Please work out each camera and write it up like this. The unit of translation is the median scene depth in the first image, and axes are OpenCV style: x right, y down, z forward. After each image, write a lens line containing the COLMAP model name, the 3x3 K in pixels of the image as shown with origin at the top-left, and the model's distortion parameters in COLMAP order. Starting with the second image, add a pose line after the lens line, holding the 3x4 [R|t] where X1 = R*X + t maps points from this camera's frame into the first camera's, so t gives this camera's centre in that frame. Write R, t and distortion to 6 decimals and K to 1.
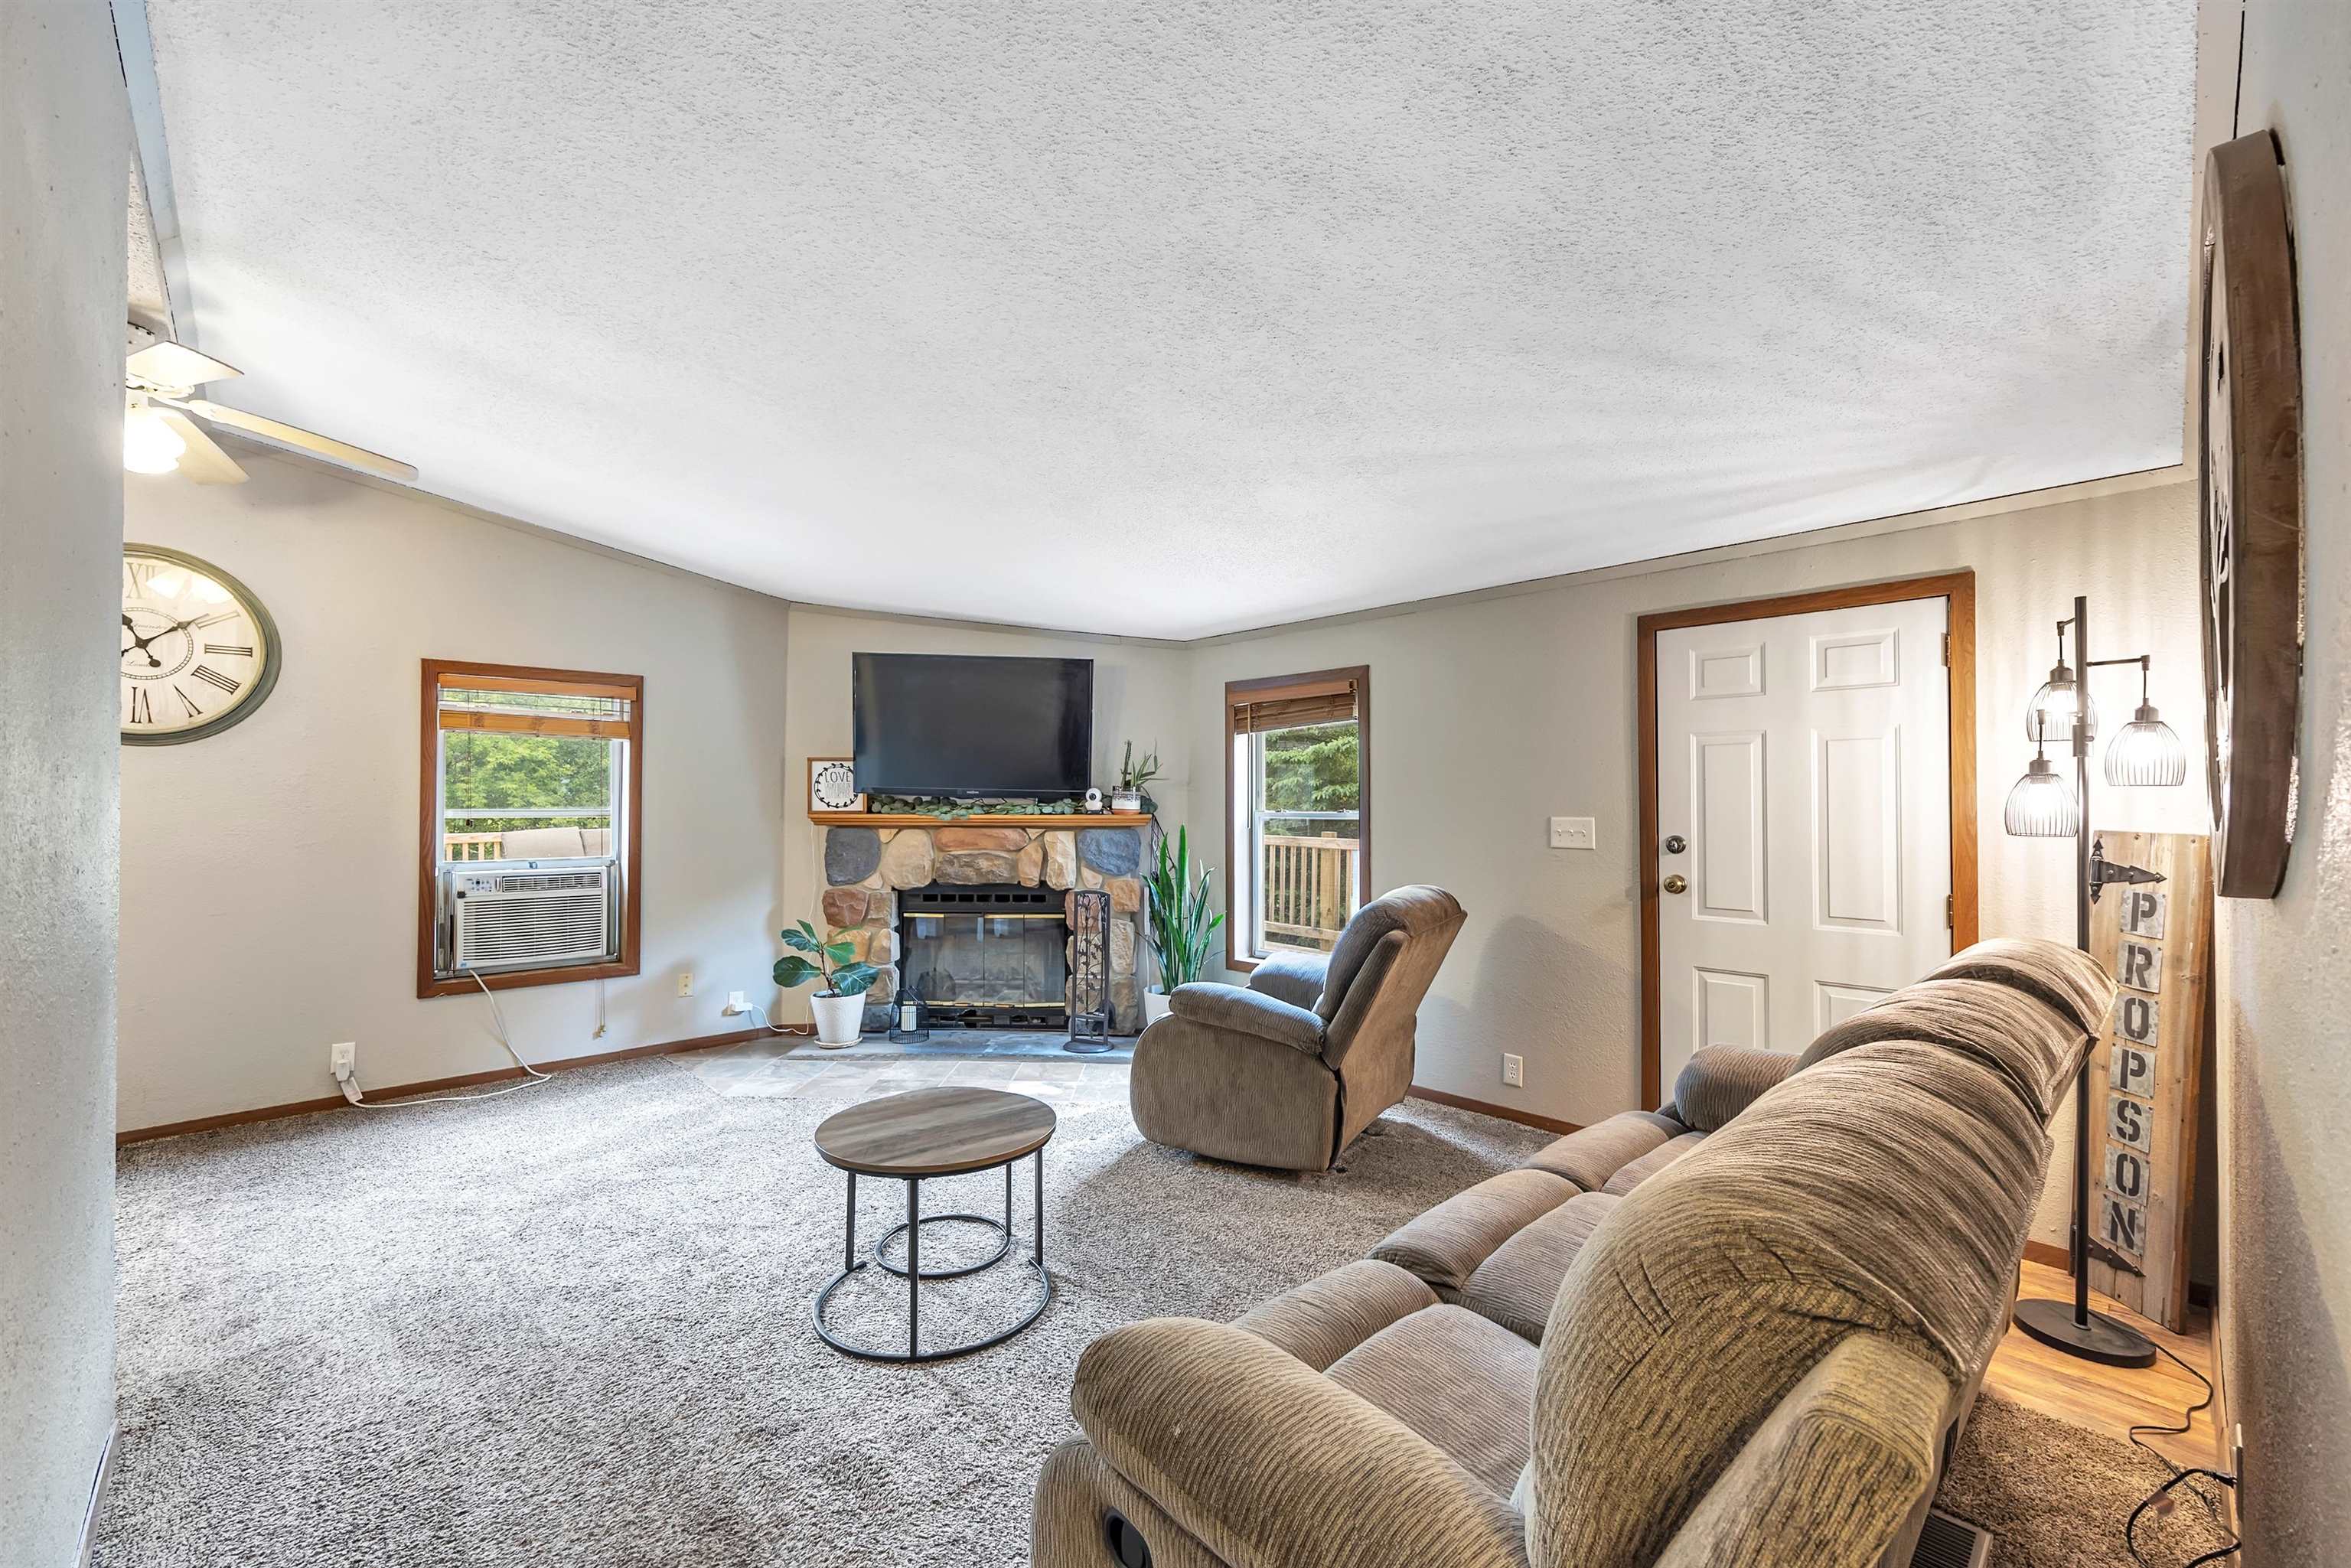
lens RADIAL K [[951.5, 0, 1135.6], [0, 951.5, 783.7], [0, 0, 1]] dist [0.000519, 0.000099]
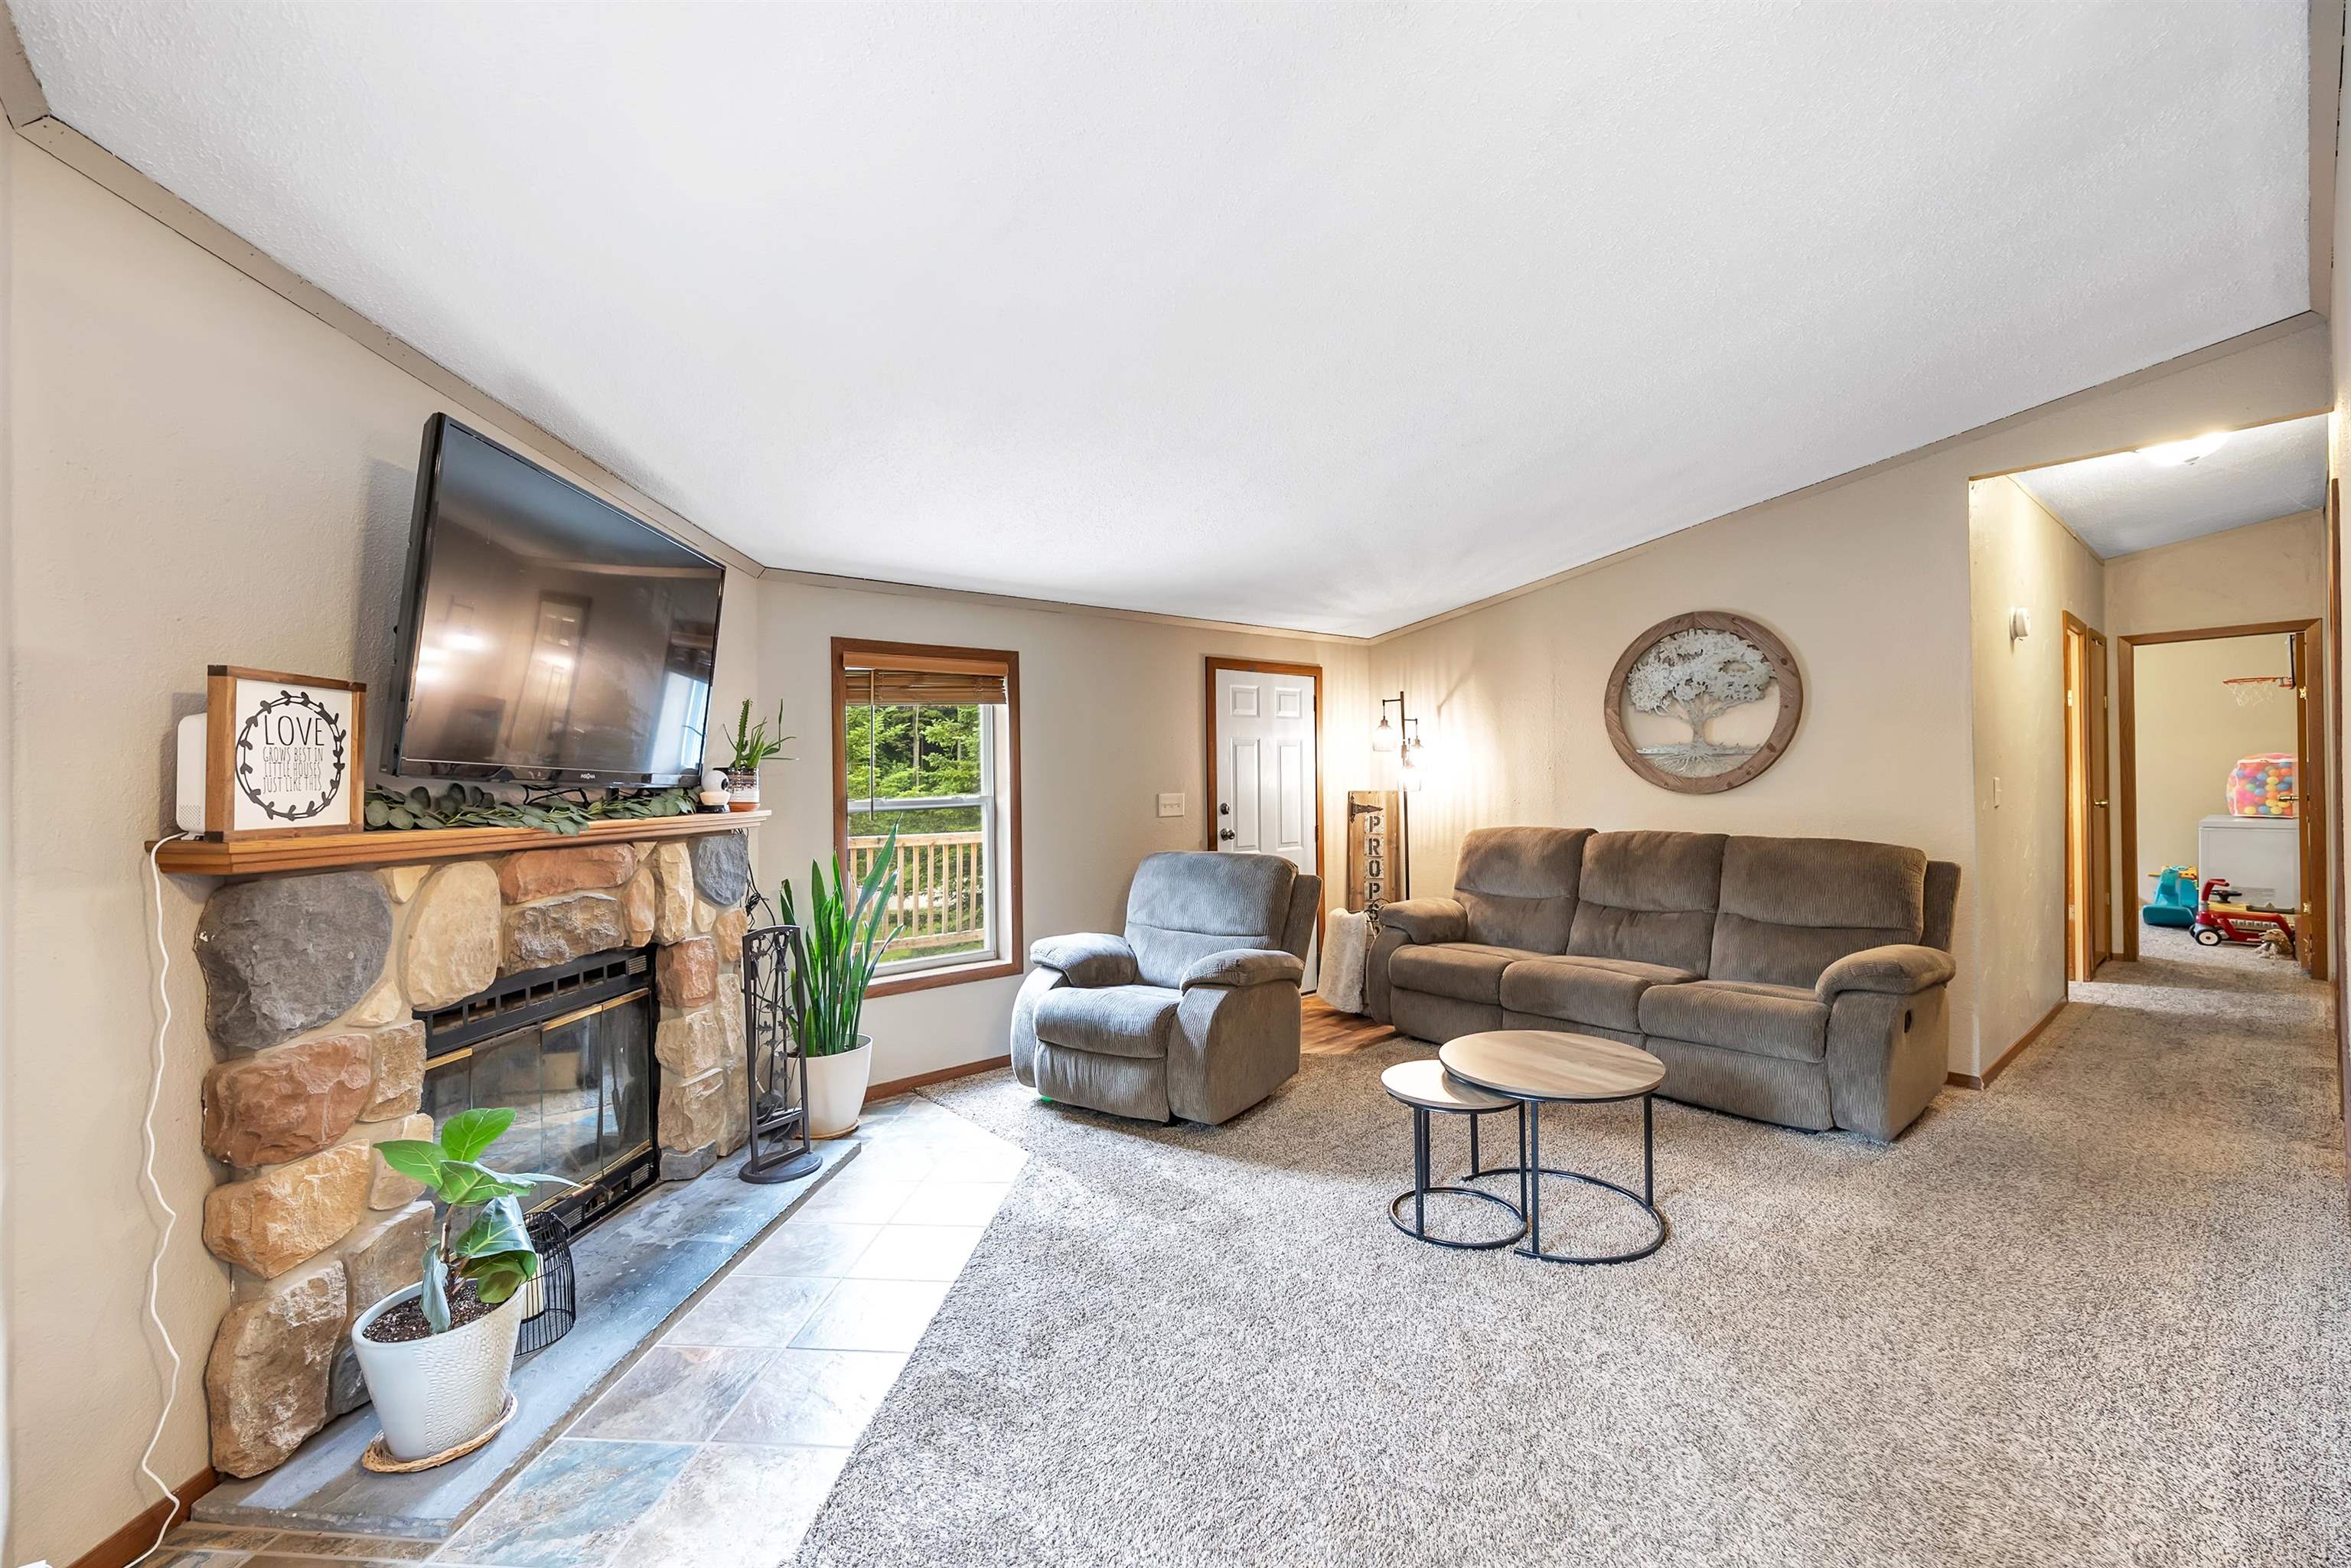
lens RADIAL K [[963.1, 0, 1153.2], [0, 963.1, 787.8], [0, 0, 1]] dist [-0.000616, 0.000003]
pose [[0.056371, -0.005991, 0.998392, -0.758188], [0.004319, 0.999974, 0.005757, 0.015565], [-0.998401, 0.003988, 0.056396, 0.776869]]
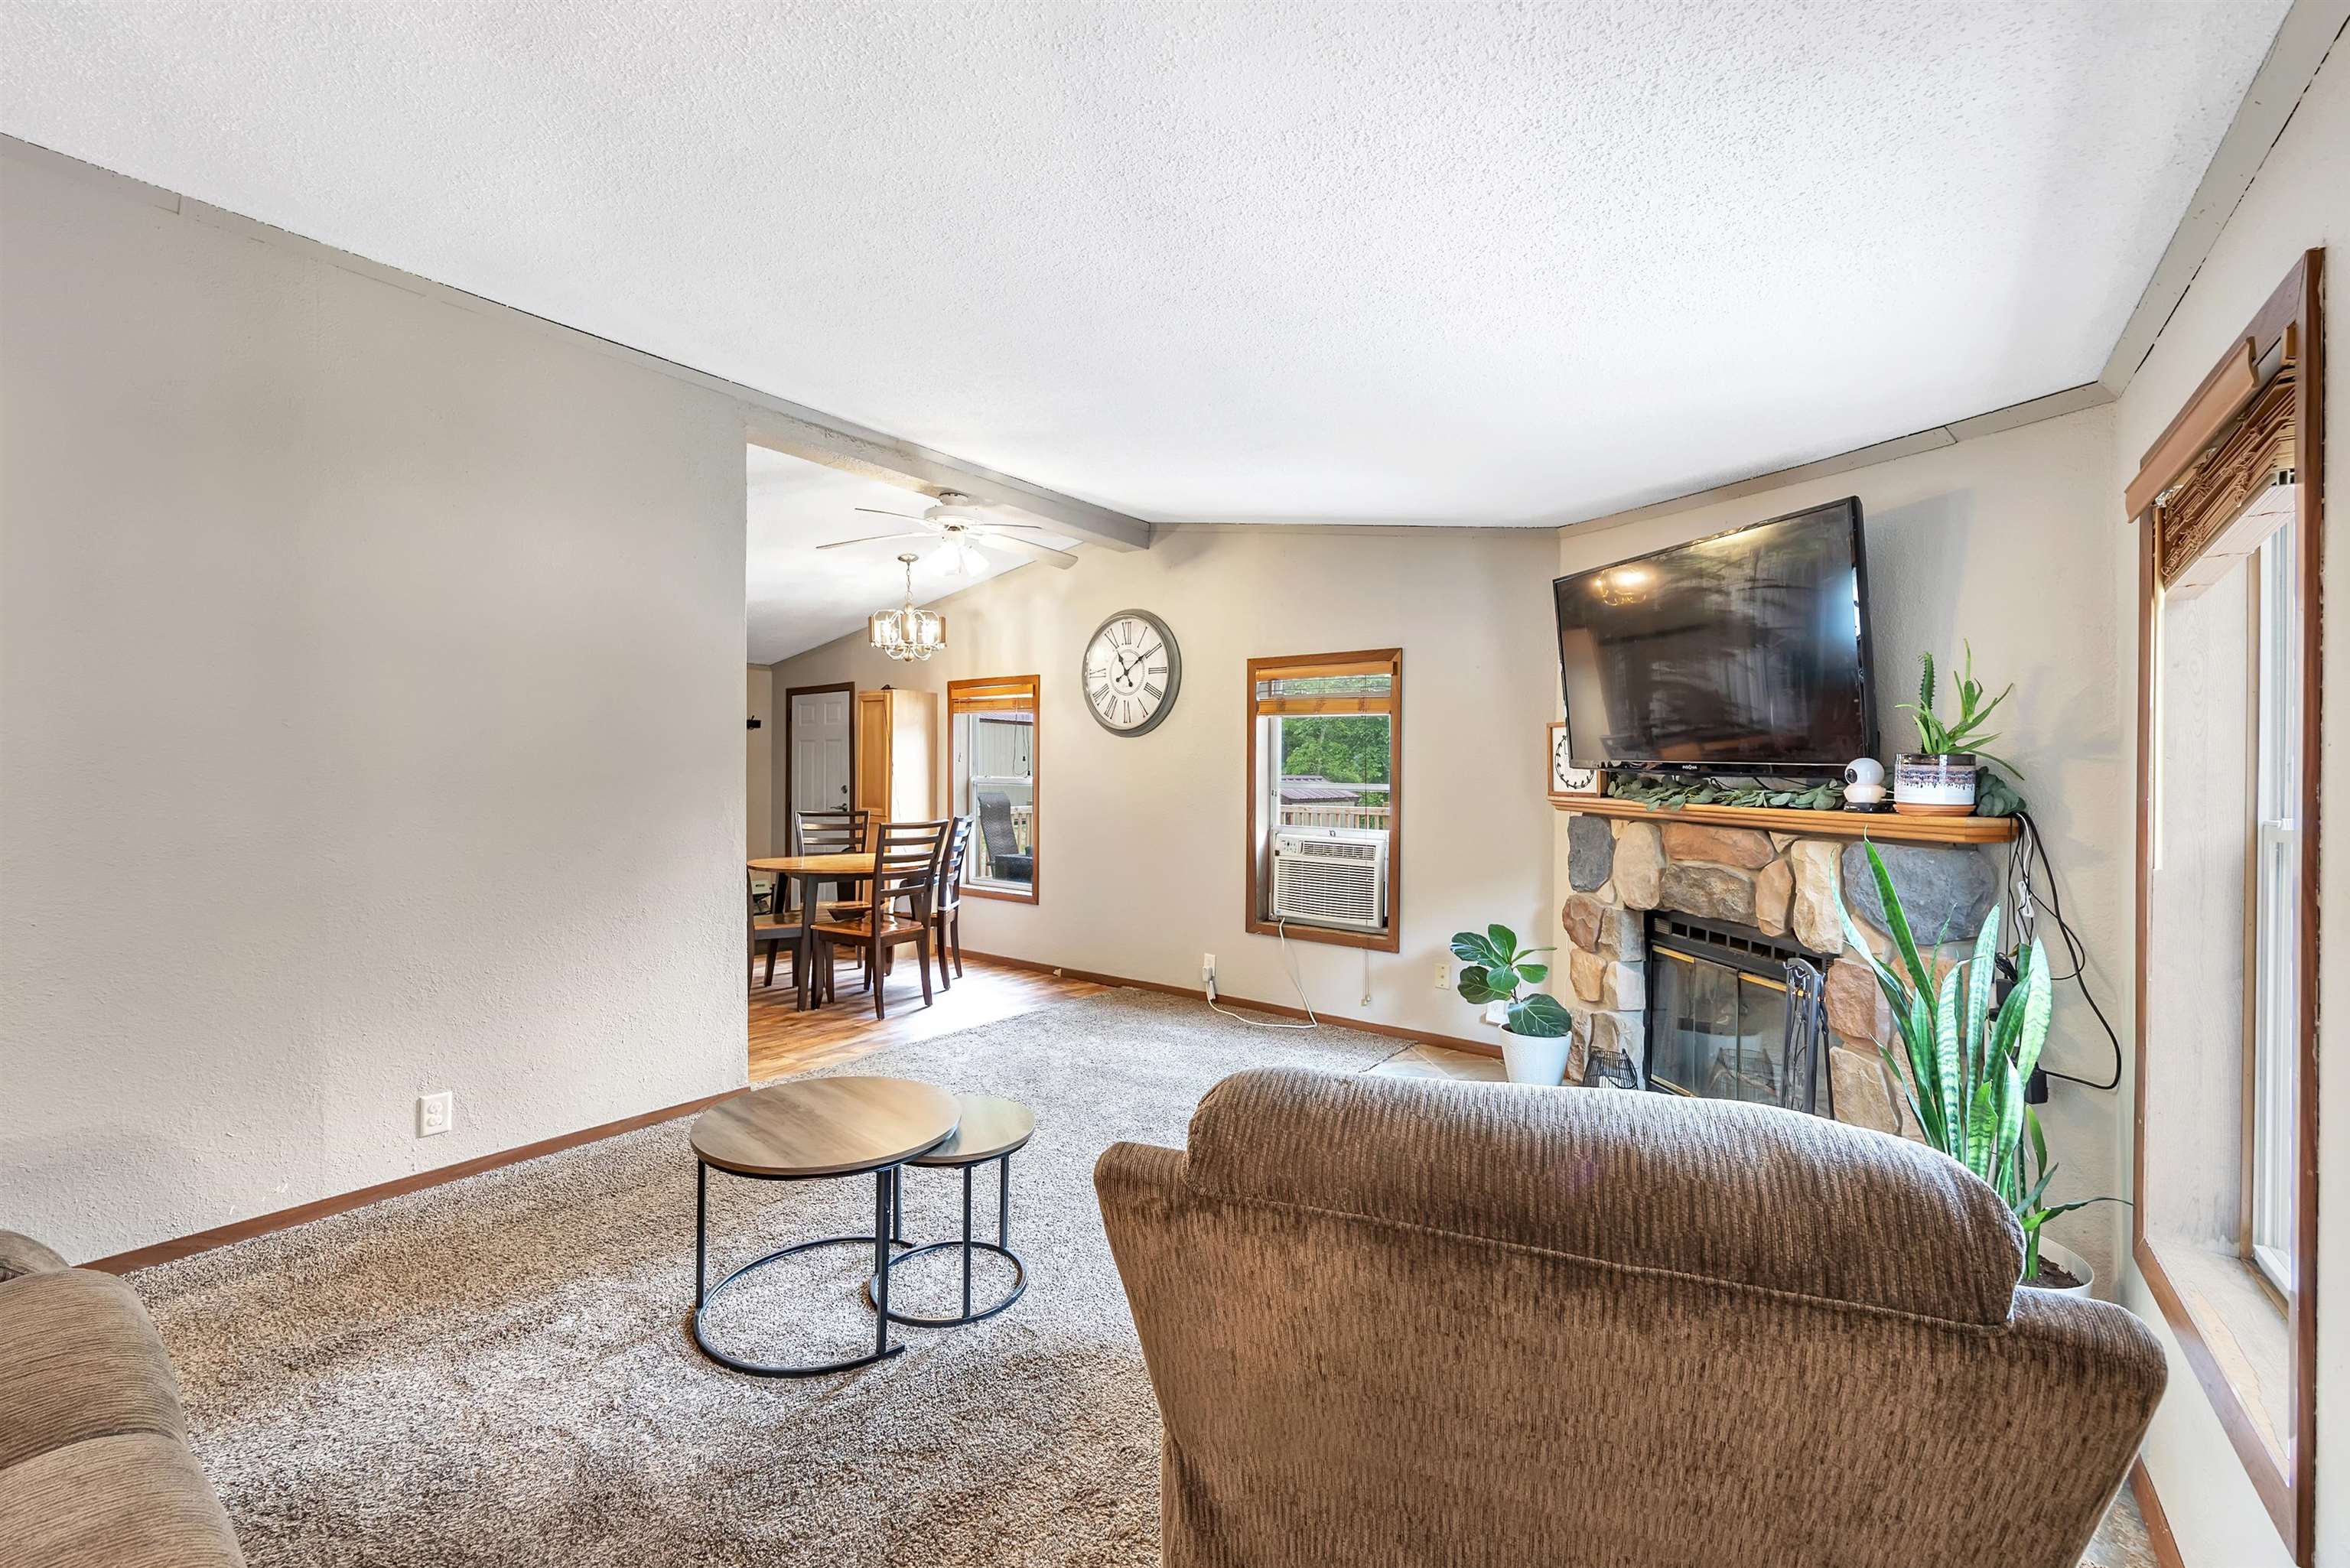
lens RADIAL K [[950.6, 0, 1178.2], [0, 950.6, 776.0], [0, 0, 1]] dist [0.014959, 0.000263]
pose [[0.186241, 0.008766, -0.982465, 0.430669], [0.004643, 0.999941, 0.009802, 0.008099], [0.982493, -0.006387, 0.186189, 0.644418]]
